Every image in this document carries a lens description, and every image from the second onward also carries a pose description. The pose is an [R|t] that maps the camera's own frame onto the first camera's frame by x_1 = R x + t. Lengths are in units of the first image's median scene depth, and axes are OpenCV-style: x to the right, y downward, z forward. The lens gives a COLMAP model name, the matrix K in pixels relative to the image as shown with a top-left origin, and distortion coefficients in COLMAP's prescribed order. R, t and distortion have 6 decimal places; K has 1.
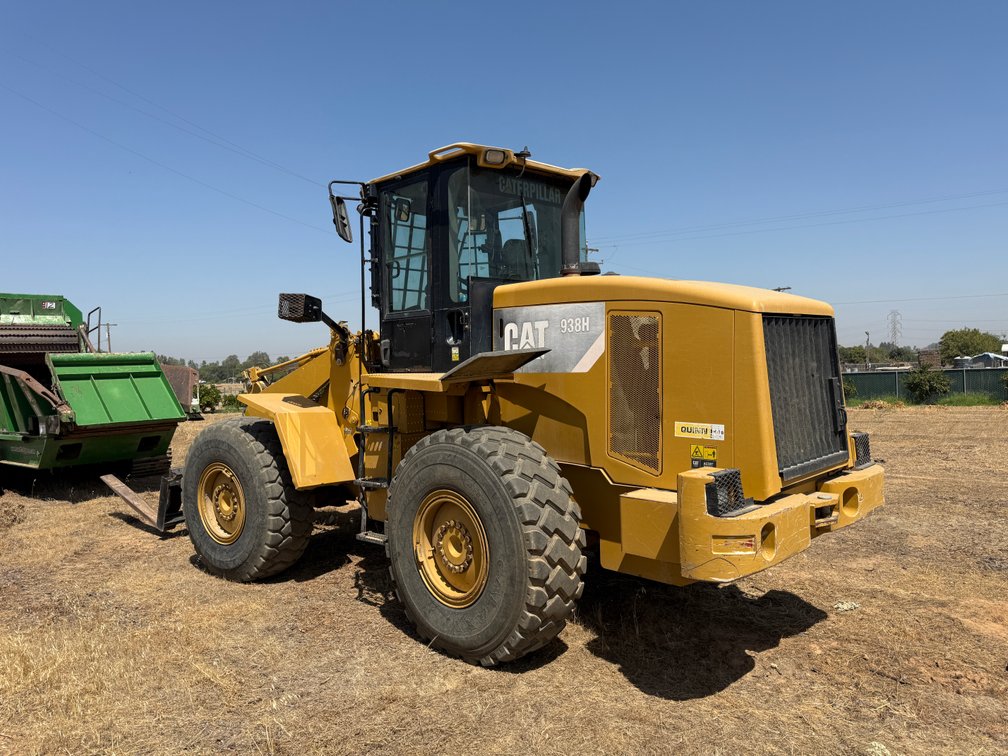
lens RADIAL K [[705.0, 0, 504.3], [0, 705.0, 378.0], [0, 0, 1]] dist [0.023538, -0.033065]
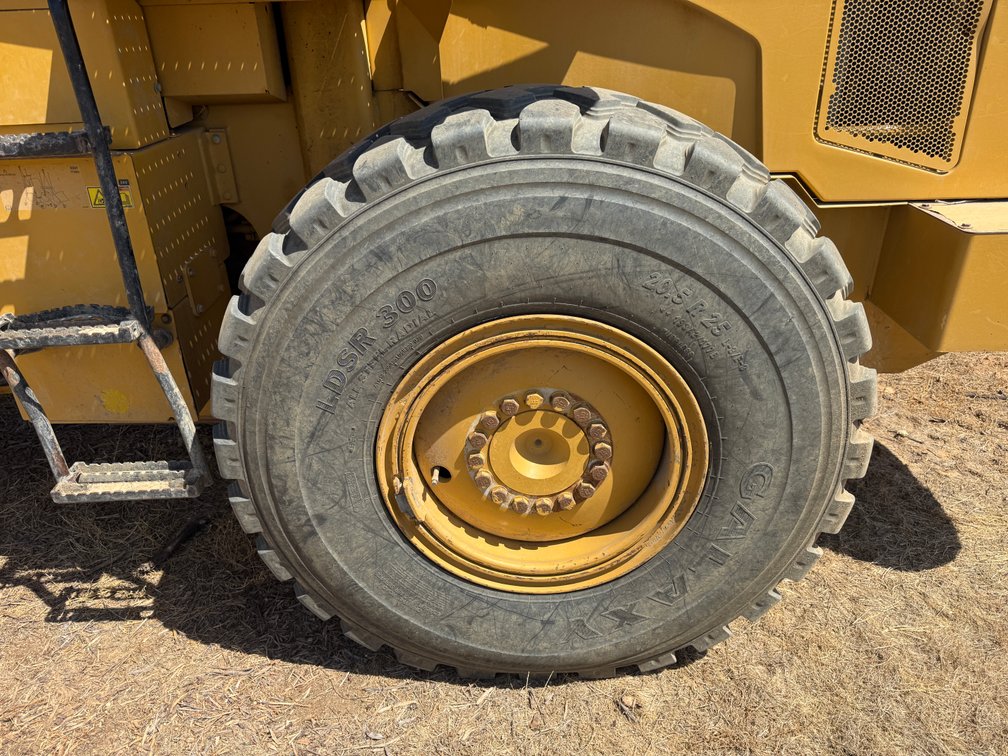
lens RADIAL K [[705.0, 0, 503.6], [0, 705.0, 380.8], [0, 0, 1]] dist [0.023538, -0.033065]
pose [[0.711794, -0.322395, 0.624028, -0.294018], [0.020584, 0.897631, 0.440267, 0.046639], [-0.702087, -0.300534, 0.645564, 0.791554]]
